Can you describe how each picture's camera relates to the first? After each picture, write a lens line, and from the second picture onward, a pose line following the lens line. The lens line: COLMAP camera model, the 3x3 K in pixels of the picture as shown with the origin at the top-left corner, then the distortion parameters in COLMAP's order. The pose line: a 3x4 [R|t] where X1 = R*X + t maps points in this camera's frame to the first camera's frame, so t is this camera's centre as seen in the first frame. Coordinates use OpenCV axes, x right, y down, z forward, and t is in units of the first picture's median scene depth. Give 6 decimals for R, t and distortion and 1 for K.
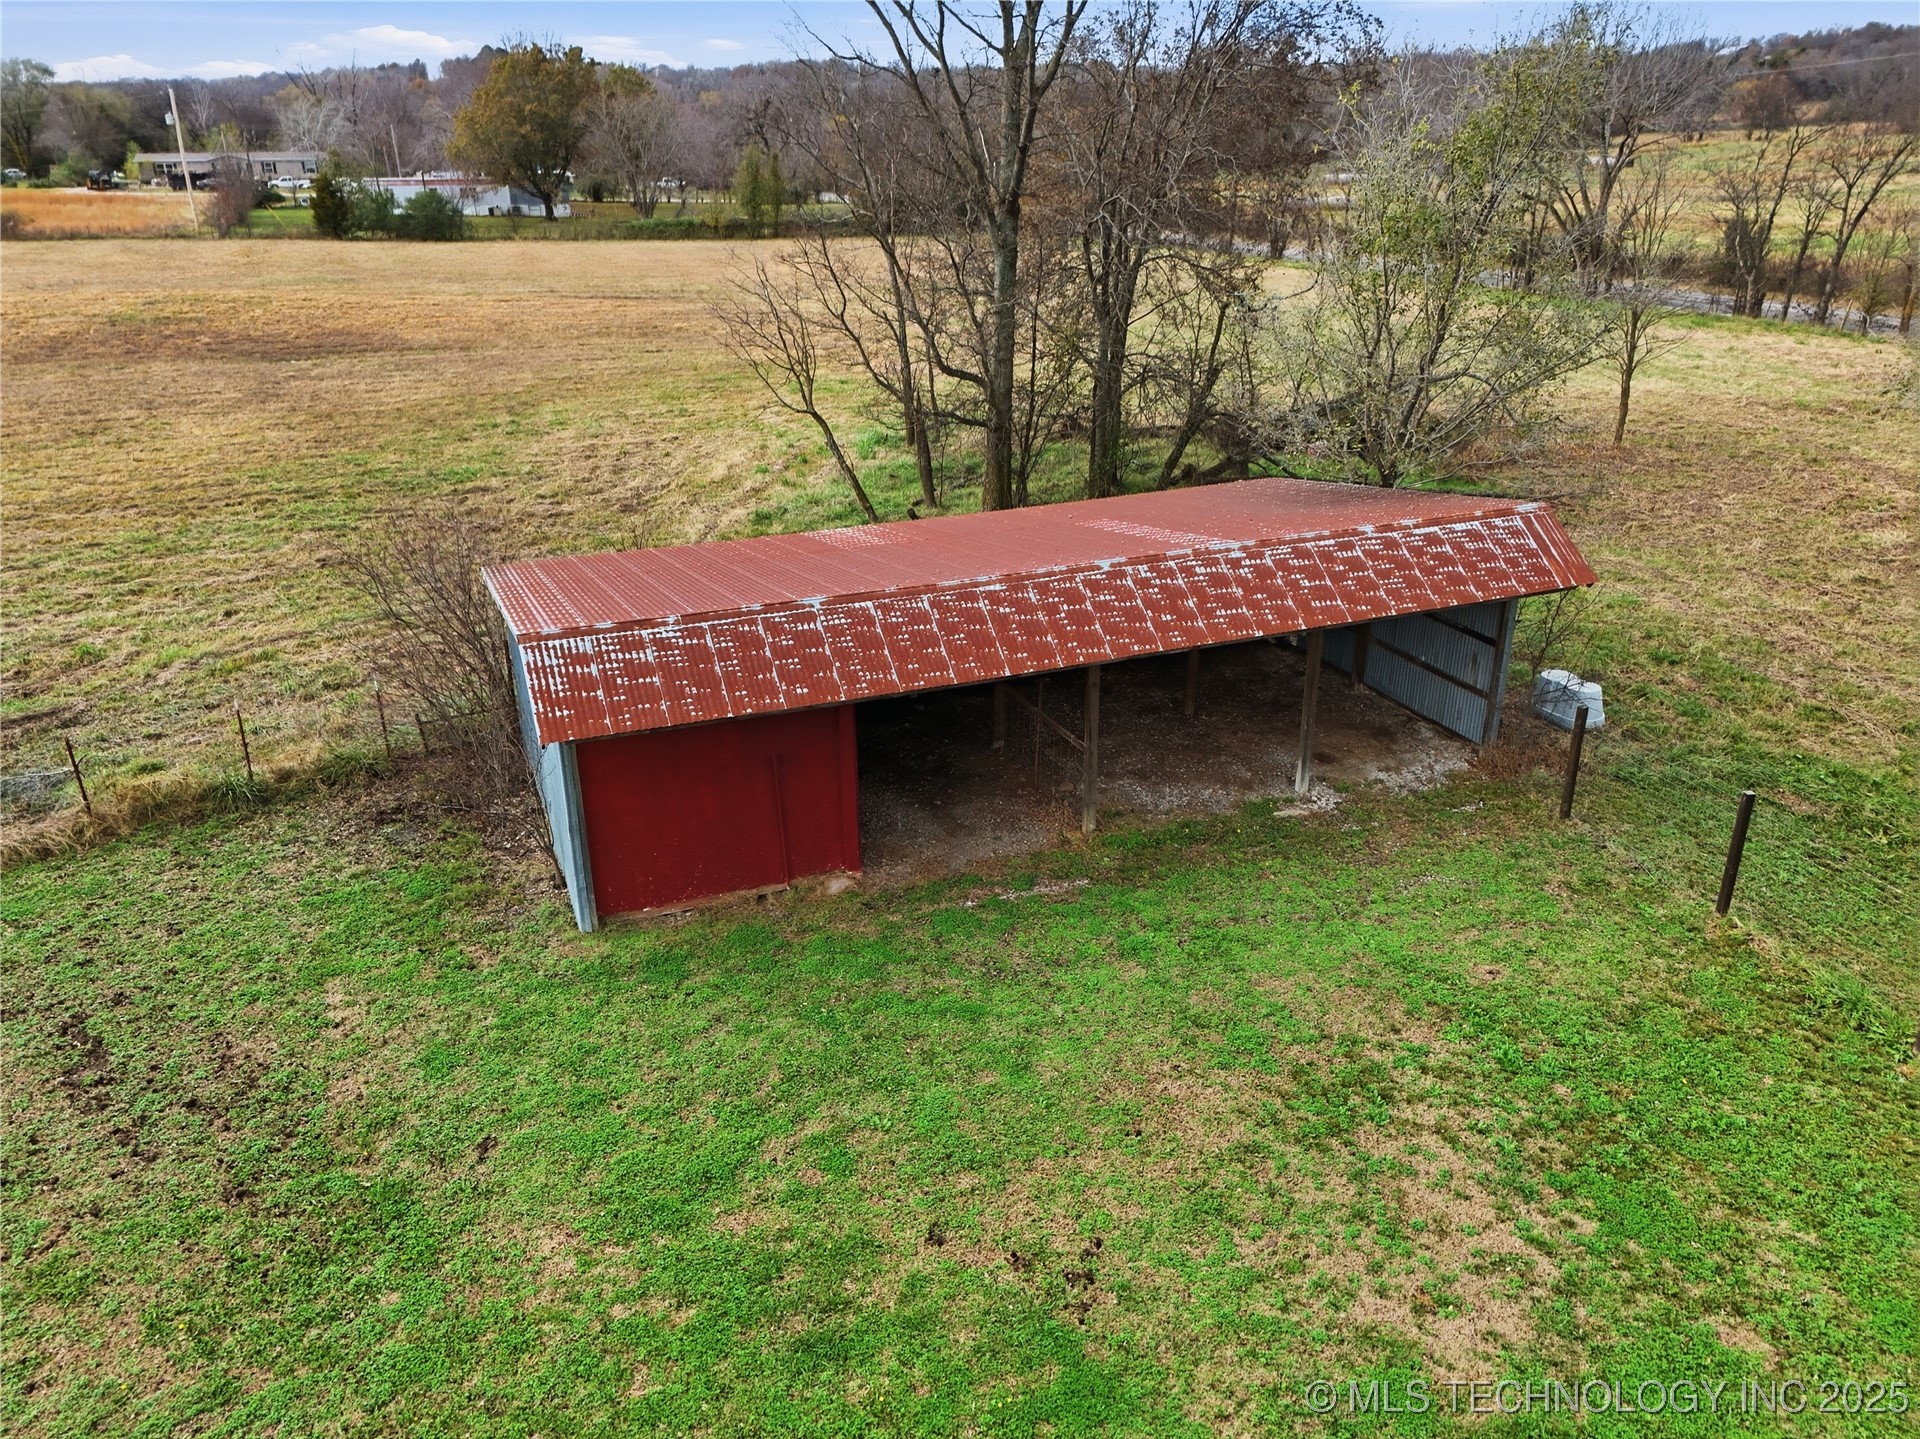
lens RADIAL K [[1410.0, 0, 961.1], [0, 1410.0, 719.7], [0, 0, 1]] dist [0.072843, -0.063248]
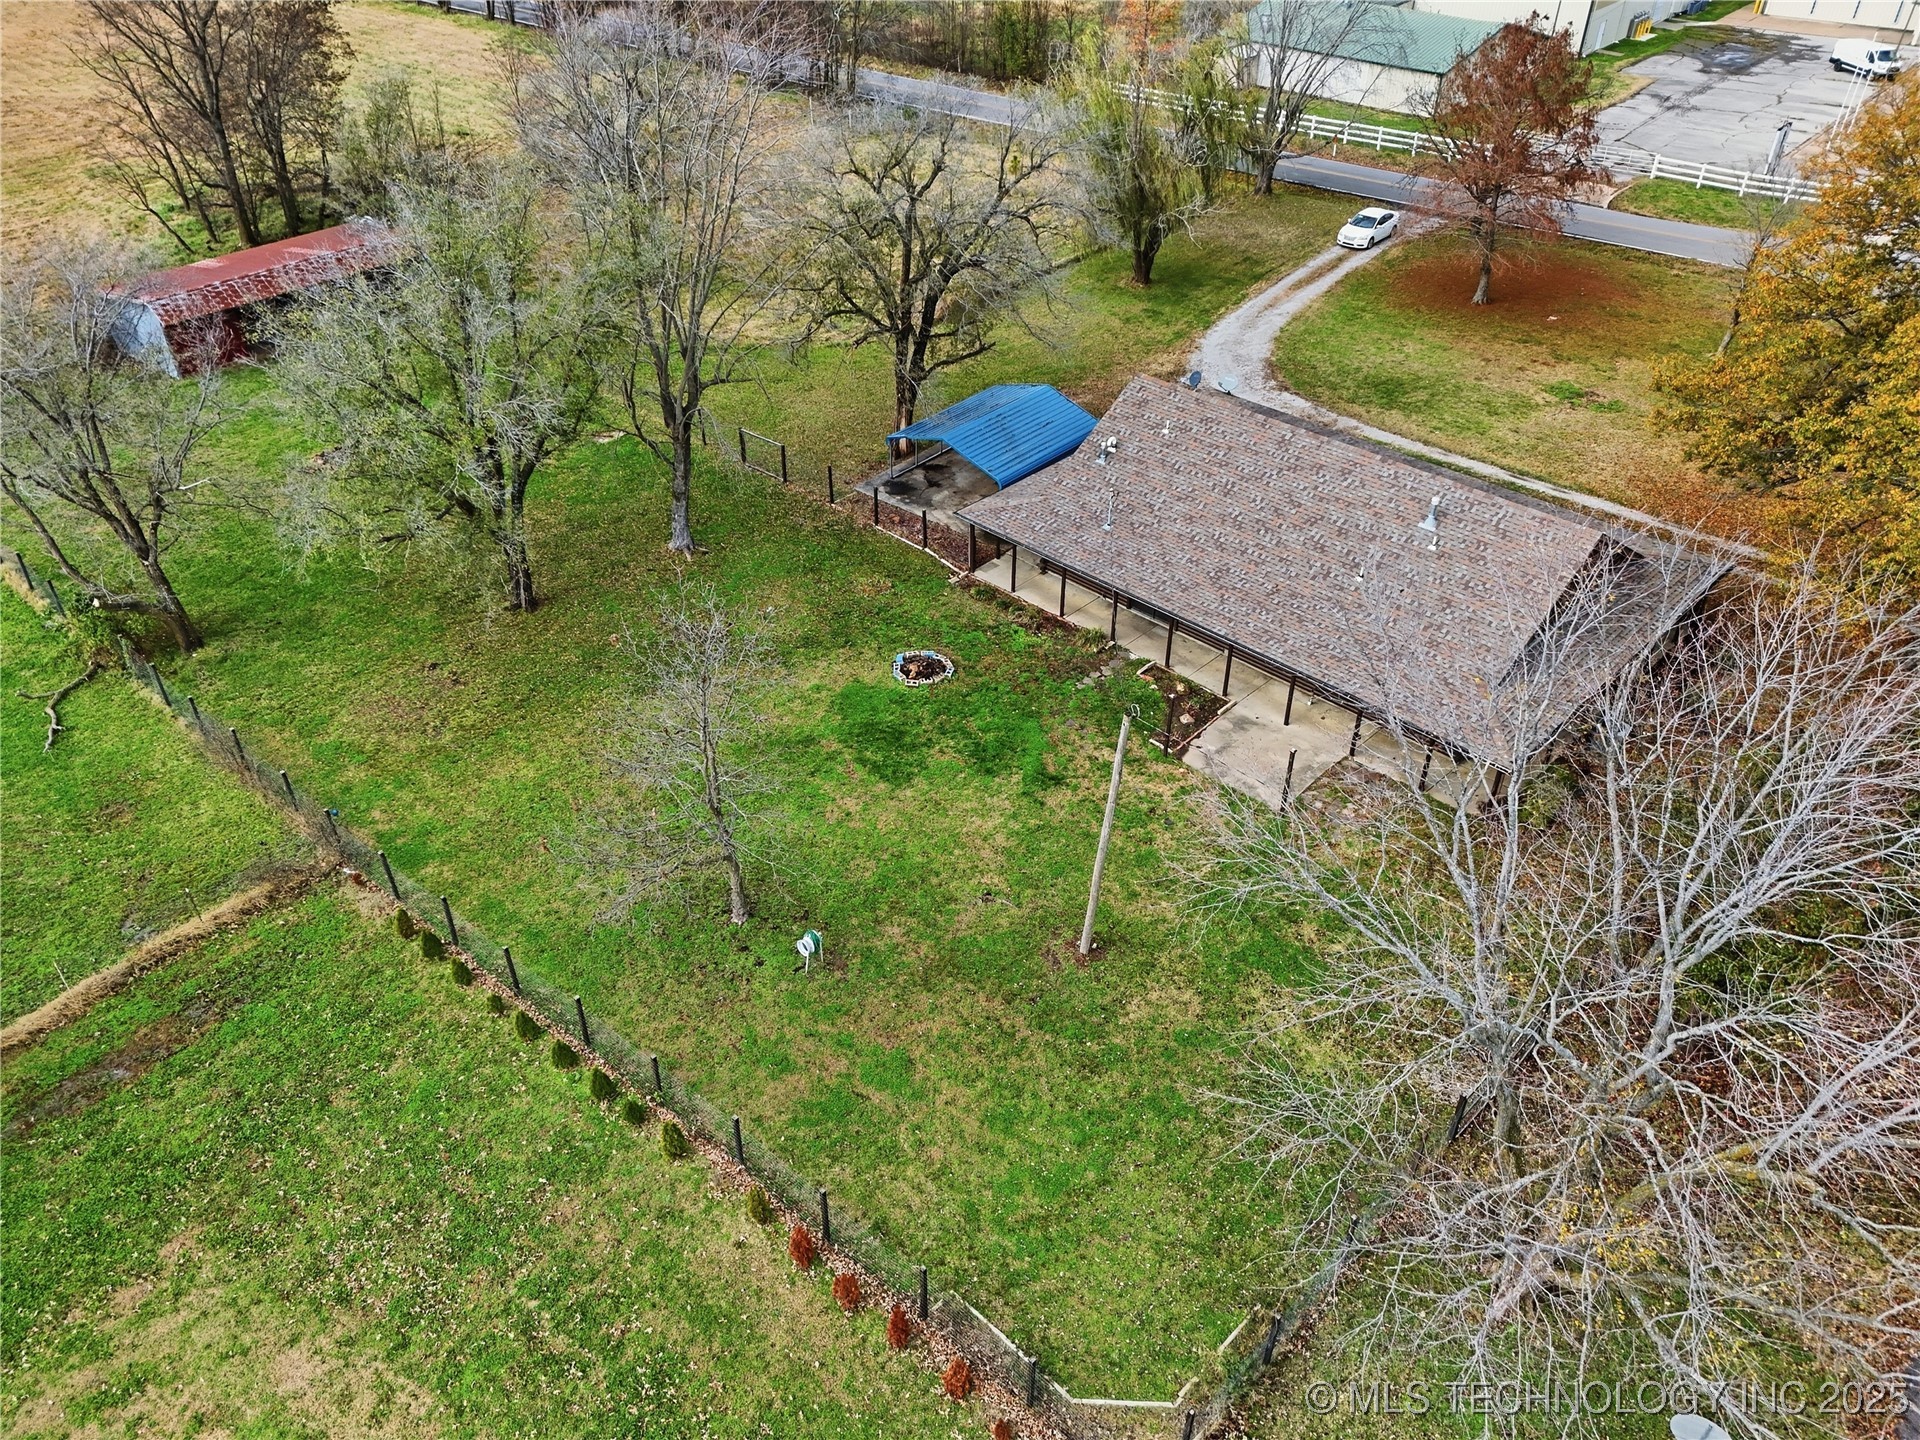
lens RADIAL K [[1410.0, 0, 959.5], [0, 1410.0, 720.7], [0, 0, 1]] dist [0.072843, -0.063248]
pose [[0.875542, -0.282766, 0.391752, -0.098199], [0.183048, 0.944536, 0.272664, 0.167855], [-0.447123, -0.167019, 0.878741, -1.717020]]
